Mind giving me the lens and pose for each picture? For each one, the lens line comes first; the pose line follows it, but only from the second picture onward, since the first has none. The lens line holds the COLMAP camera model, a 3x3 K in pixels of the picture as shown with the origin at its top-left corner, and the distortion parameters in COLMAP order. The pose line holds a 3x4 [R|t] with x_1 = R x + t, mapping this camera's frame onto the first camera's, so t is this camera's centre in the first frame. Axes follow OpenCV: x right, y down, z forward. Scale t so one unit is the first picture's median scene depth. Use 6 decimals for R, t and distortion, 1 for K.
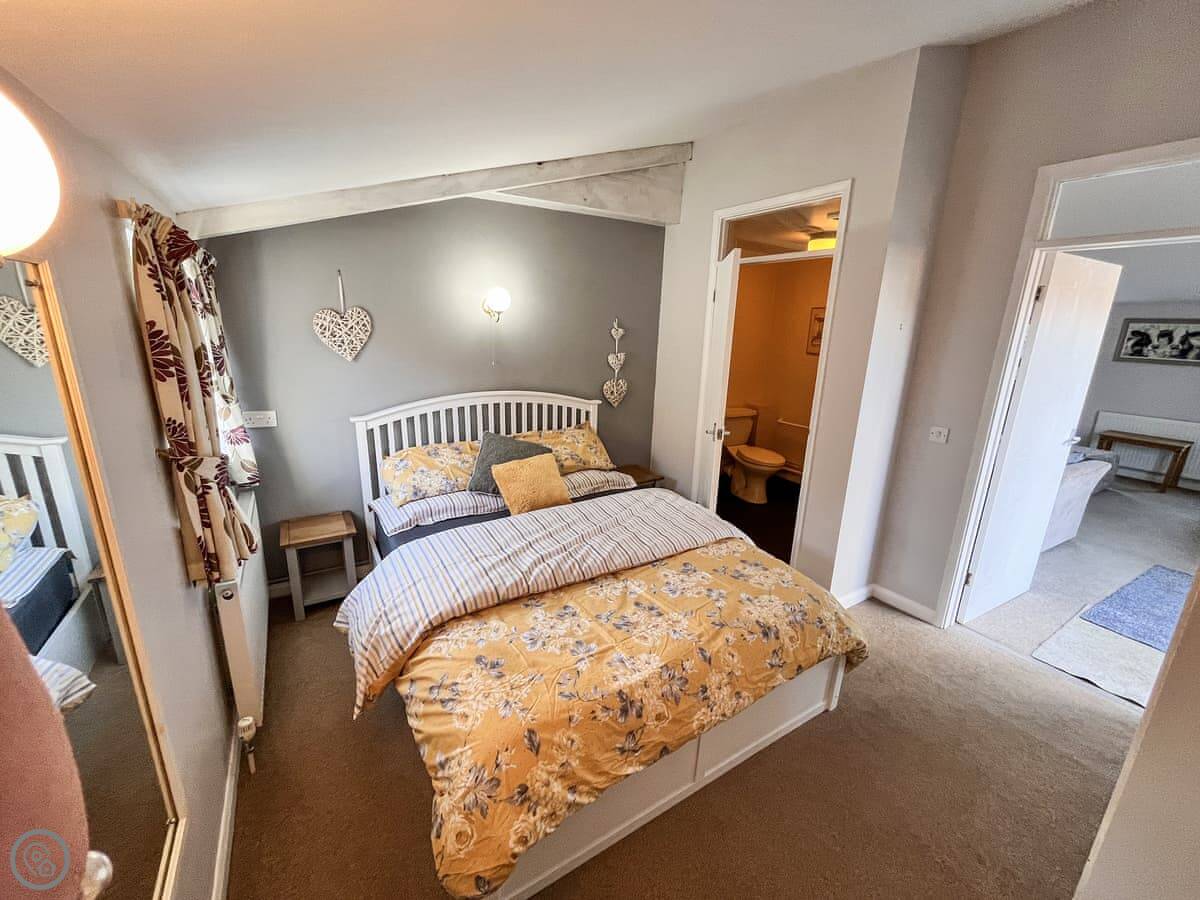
lens RADIAL K [[487.4, 0, 595.0], [0, 487.4, 444.4], [0, 0, 1]] dist [-0.000626, 0.000280]
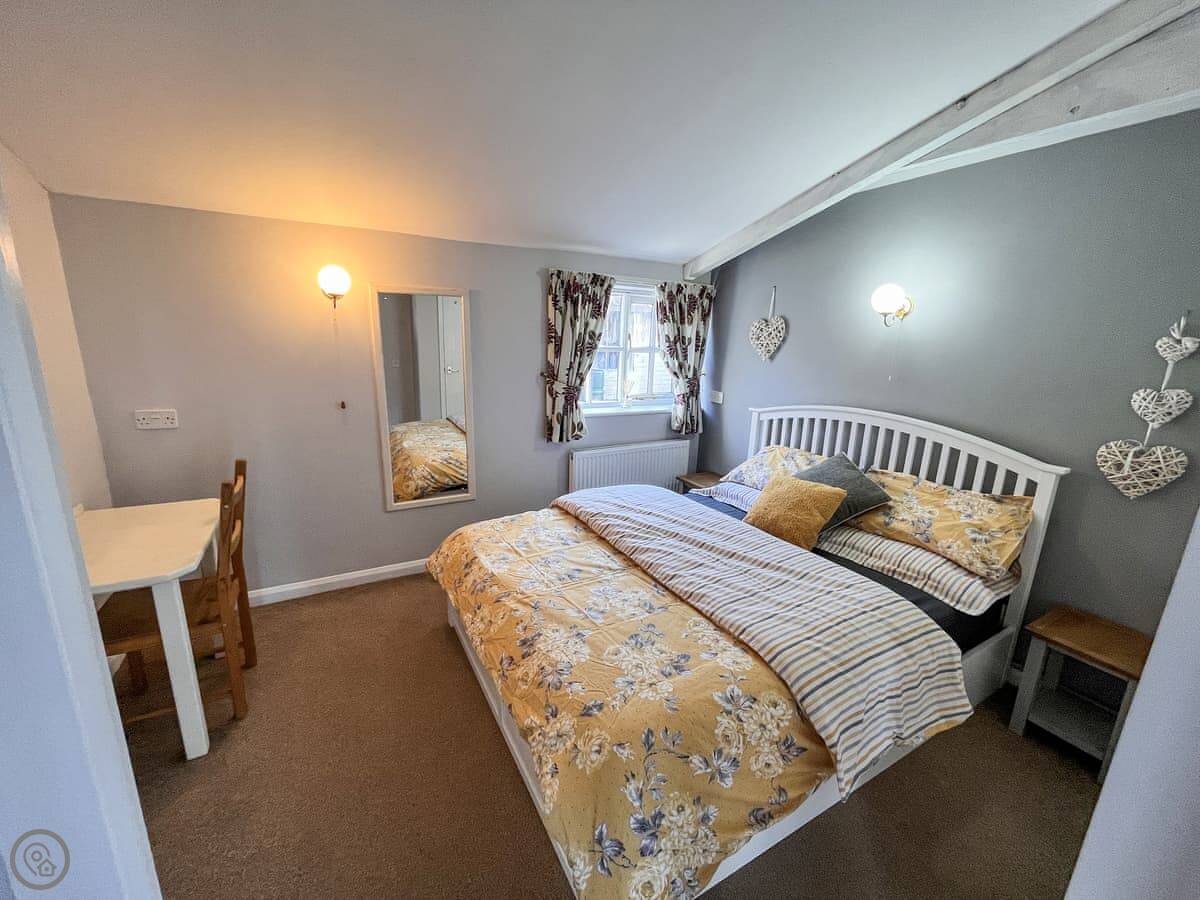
lens RADIAL K [[487.4, 0, 600.3], [0, 487.4, 445.0], [0, 0, 1]] dist [-0.000626, 0.000280]
pose [[-0.035778, 0.197181, -0.979714, 0.704493], [-0.281163, 0.938757, 0.199206, -0.099744], [0.958993, 0.282586, 0.021853, 0.624079]]
